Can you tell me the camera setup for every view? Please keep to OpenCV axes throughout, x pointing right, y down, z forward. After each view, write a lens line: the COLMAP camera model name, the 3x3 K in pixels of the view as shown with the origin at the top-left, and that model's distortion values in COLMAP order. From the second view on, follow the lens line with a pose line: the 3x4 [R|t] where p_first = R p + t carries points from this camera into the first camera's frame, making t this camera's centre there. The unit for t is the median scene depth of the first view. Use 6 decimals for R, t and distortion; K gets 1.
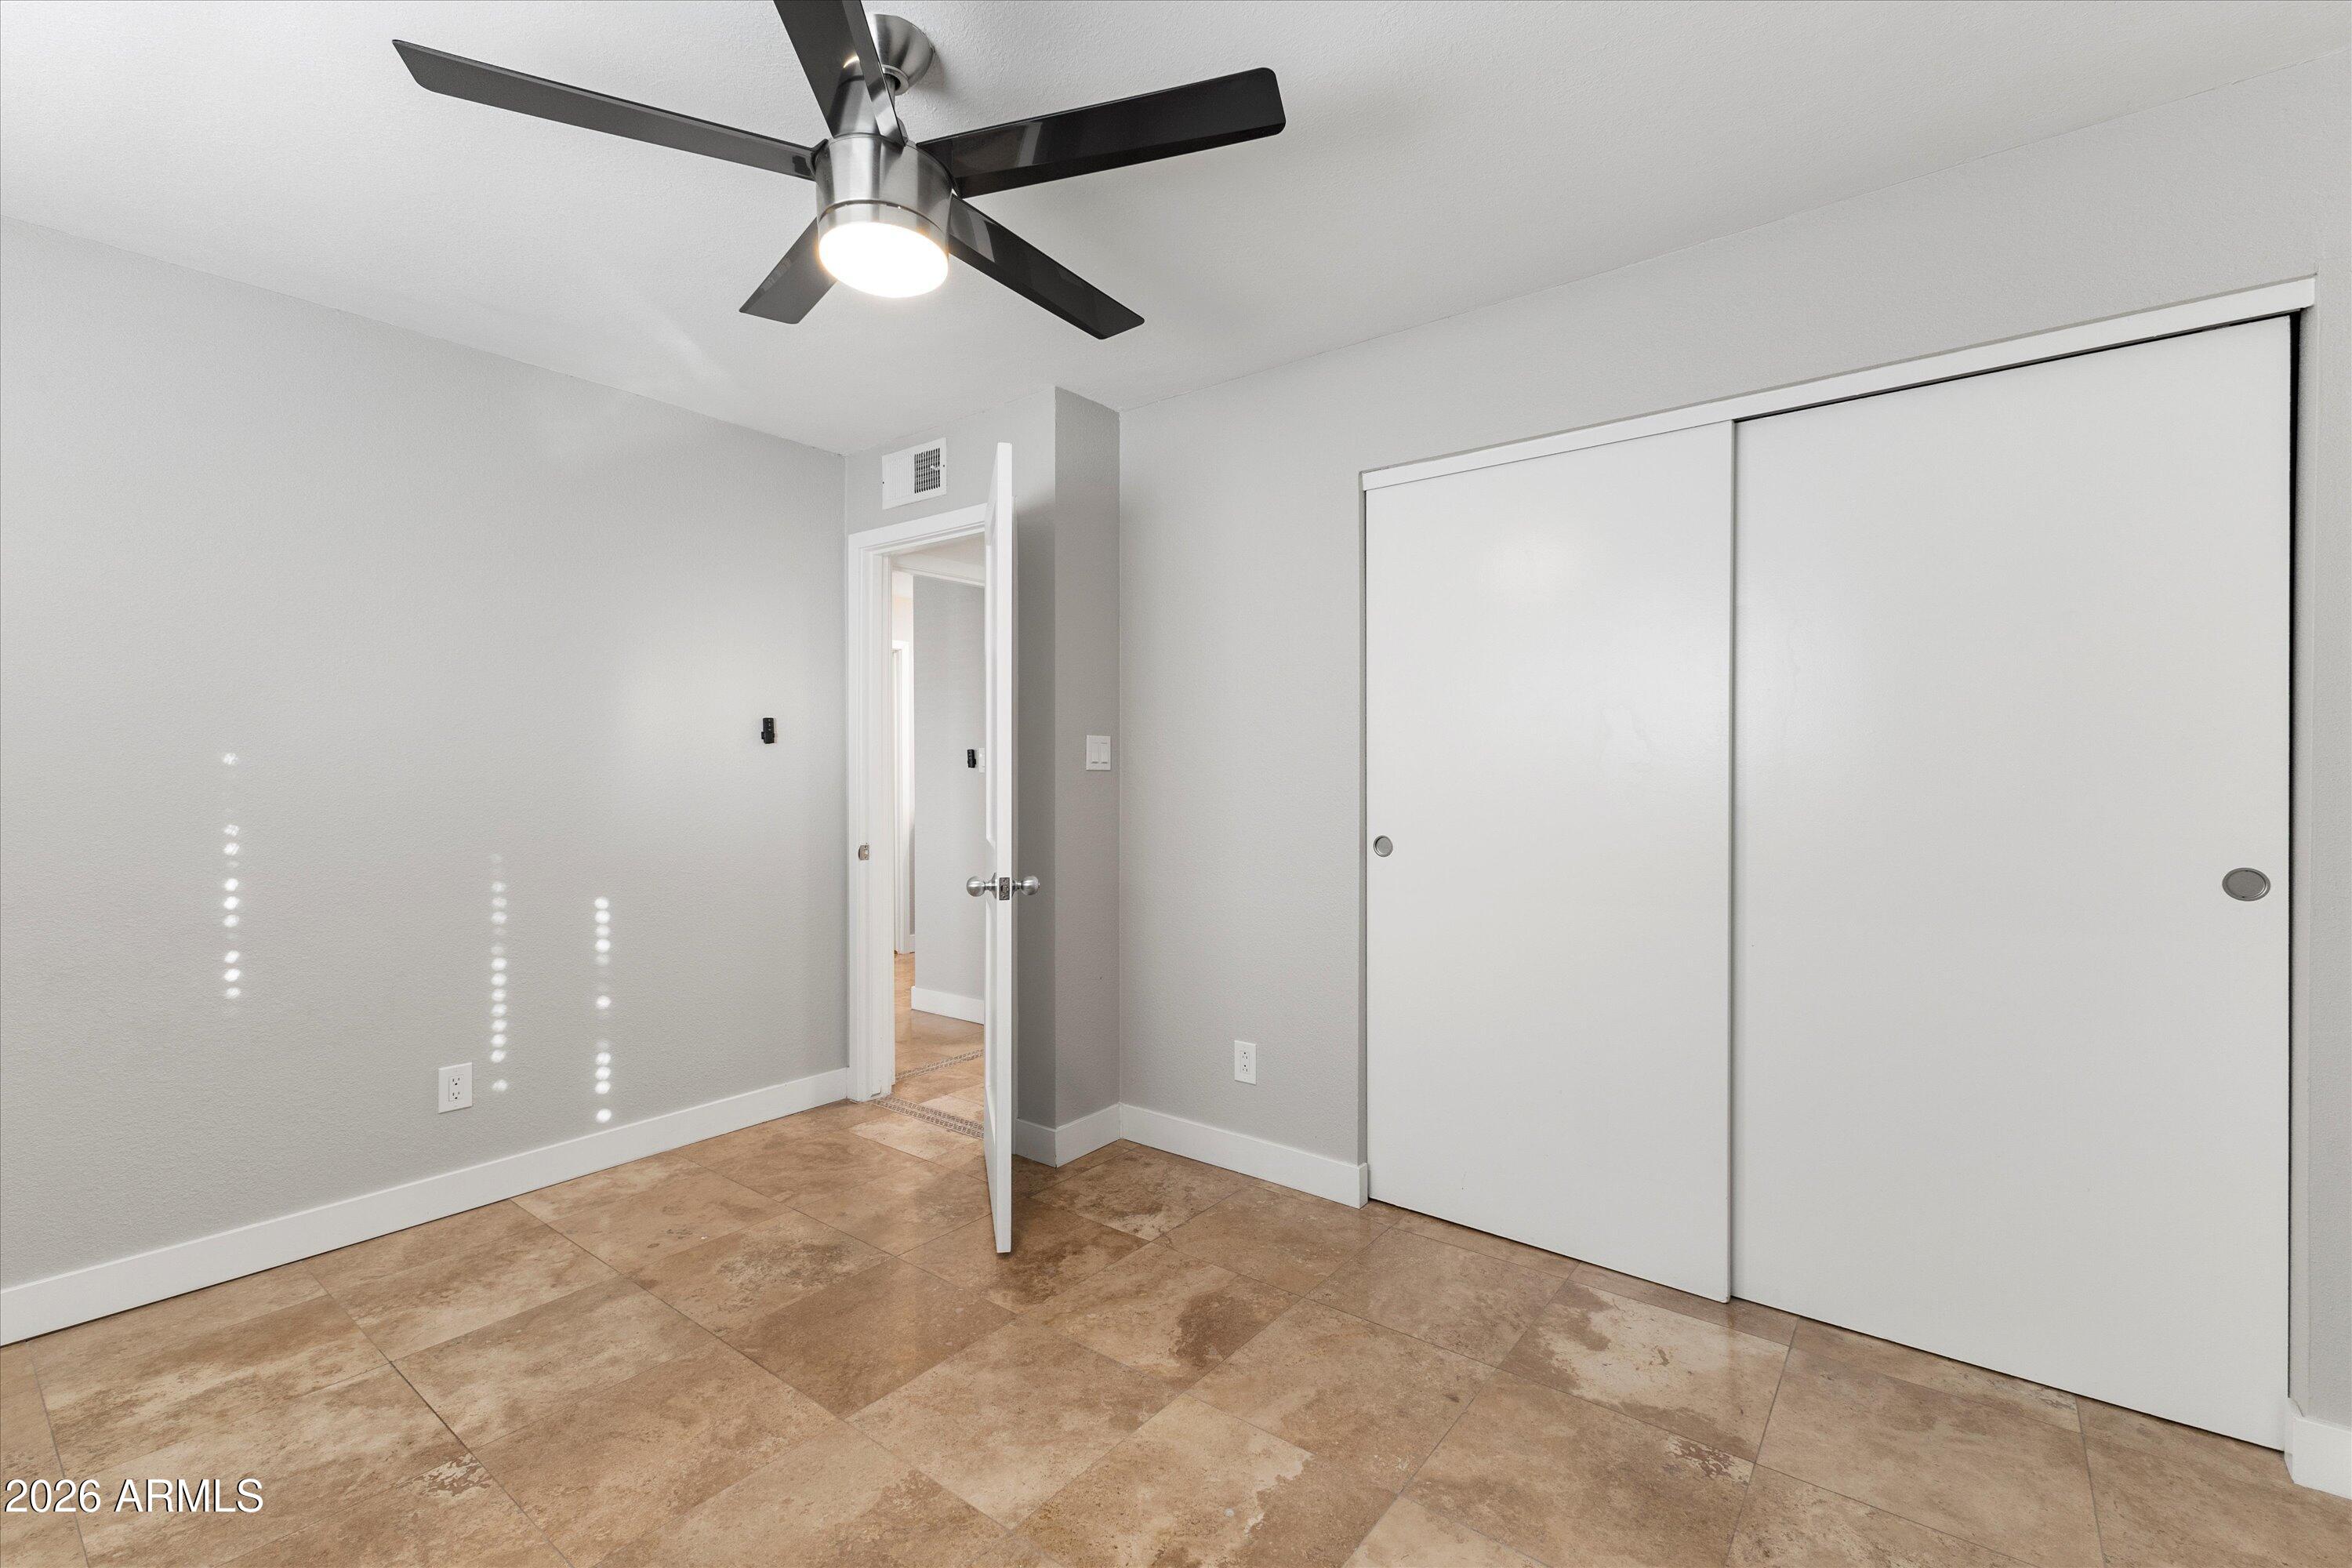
lens RADIAL K [[1017.2, 0, 1173.5], [0, 1017.2, 777.9], [0, 0, 1]] dist [0.005524, 0.000210]
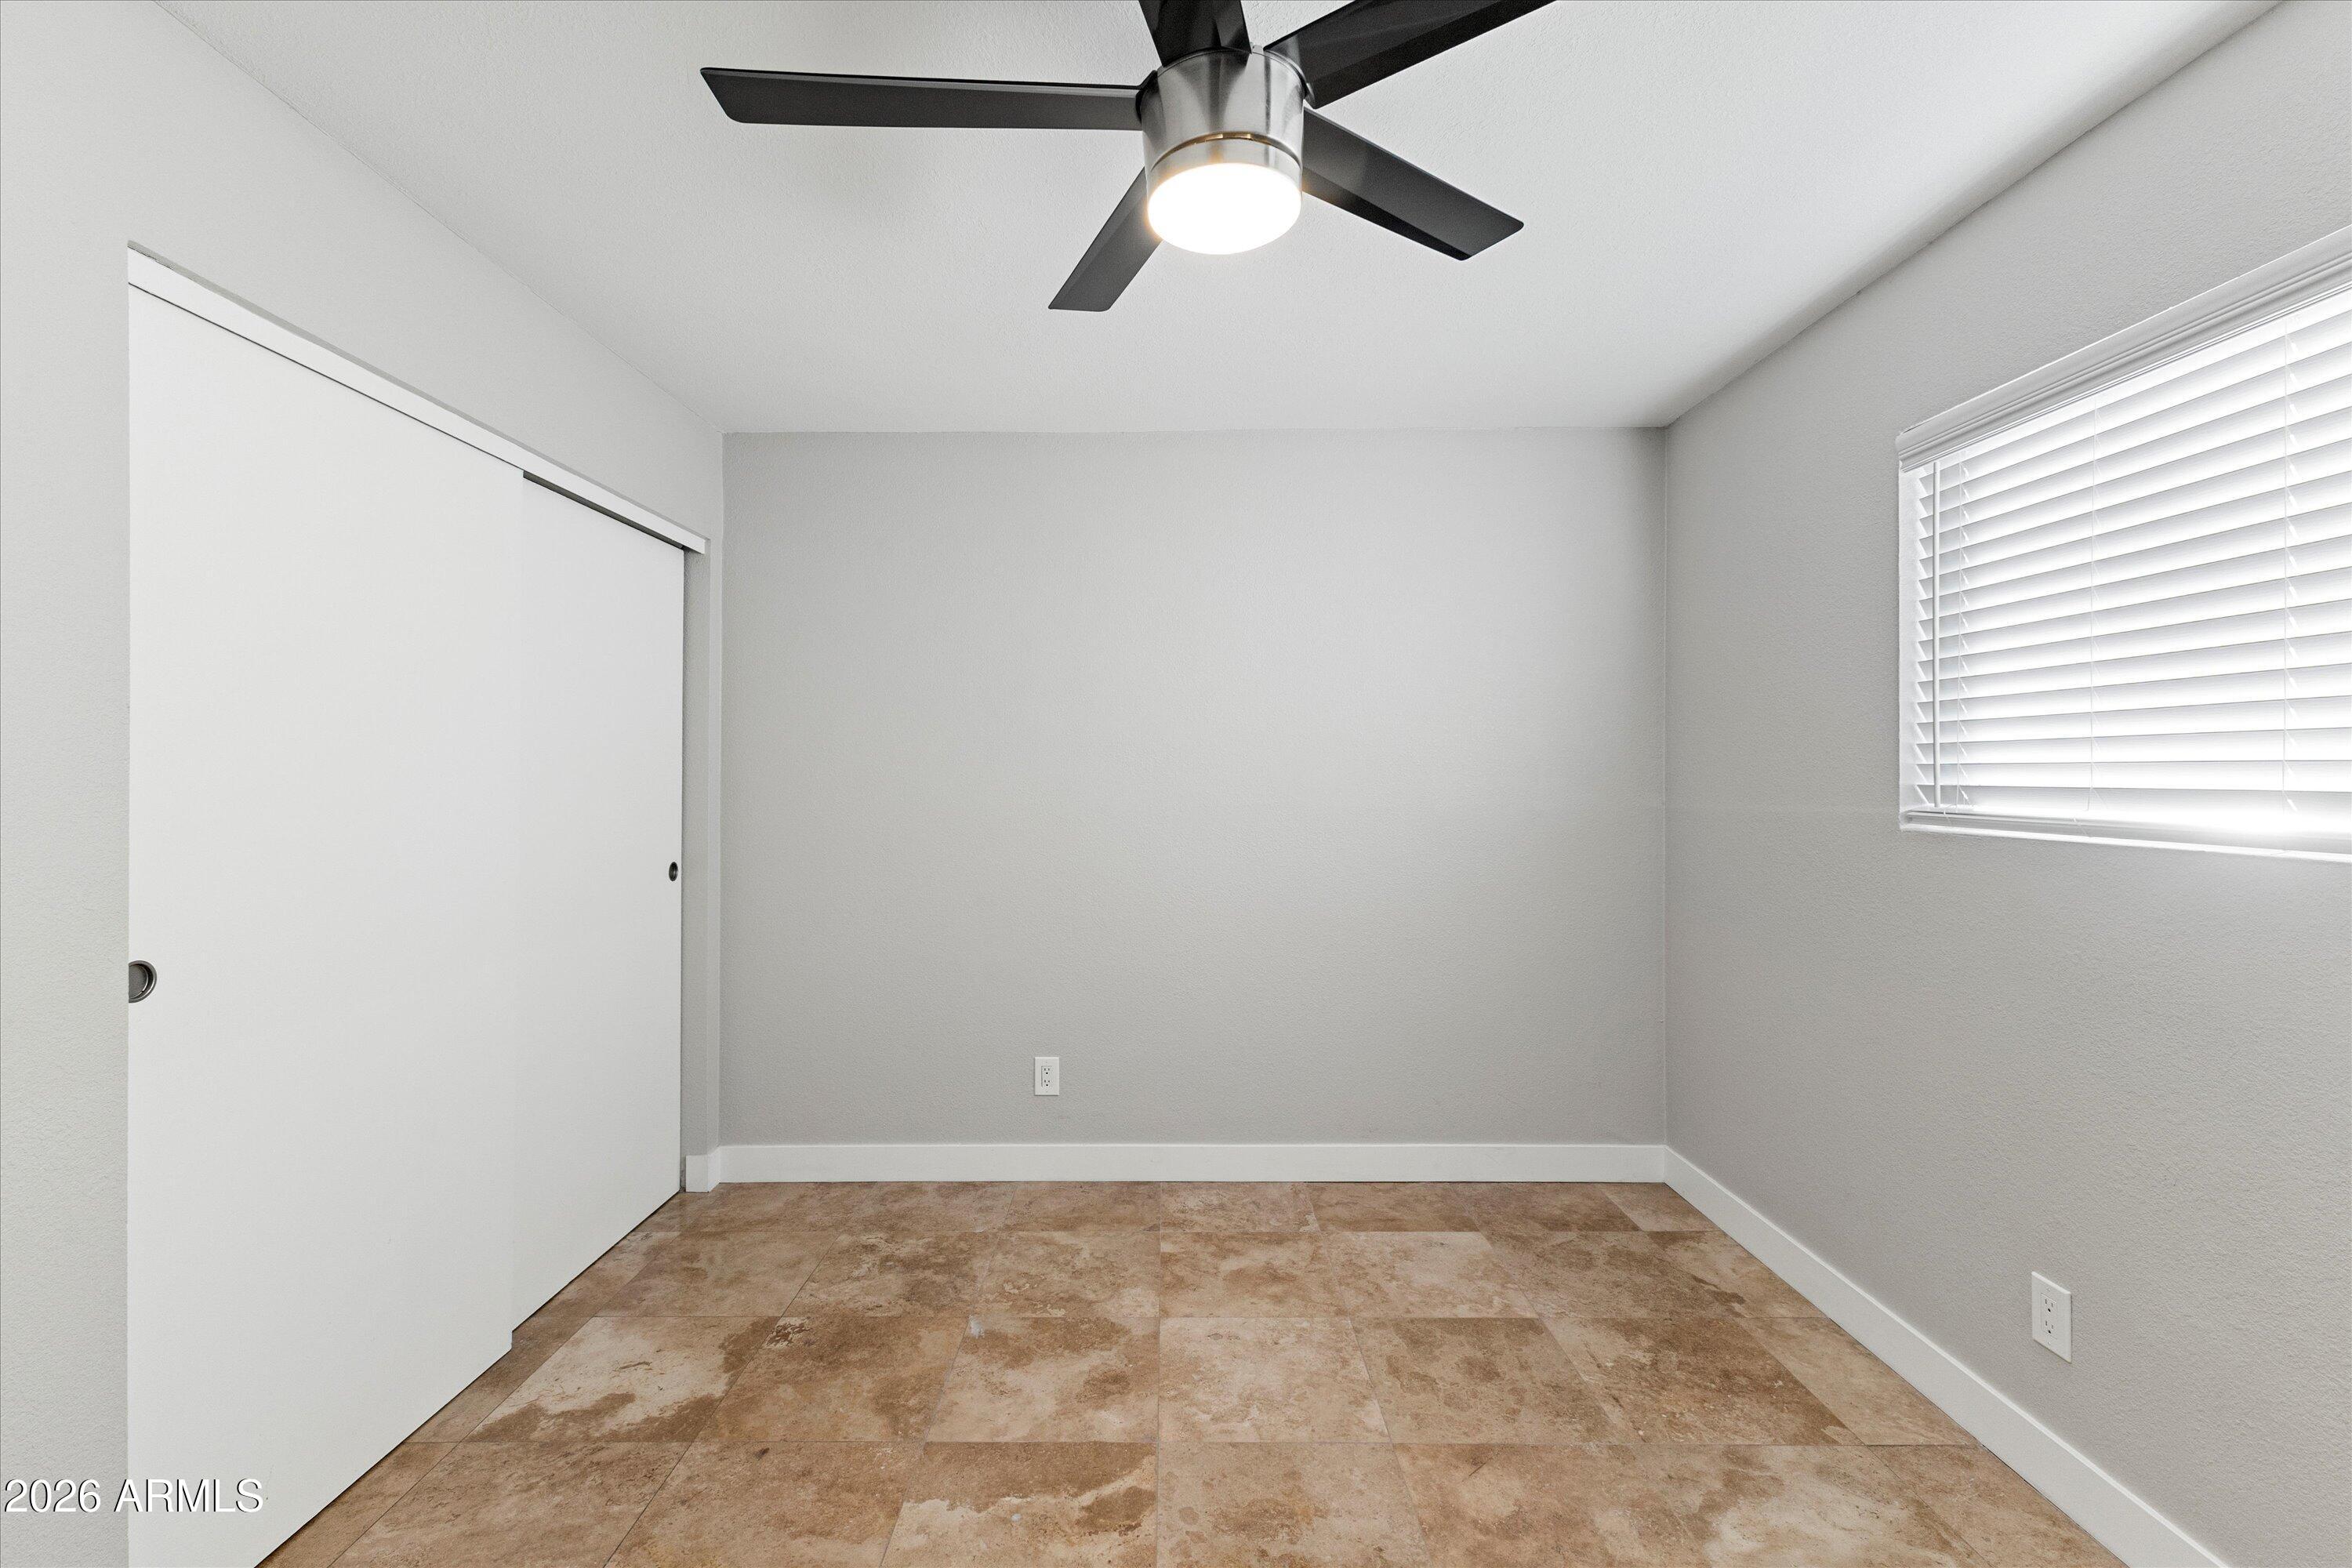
lens RADIAL K [[1017.2, 0, 1173.5], [0, 1017.2, 777.9], [0, 0, 1]] dist [0.005524, 0.000210]
pose [[-0.626709, -0.000183, 0.779253, -0.813529], [0.001778, 0.999997, 0.001664, -0.055038], [-0.779251, 0.002429, -0.626707, 1.416459]]
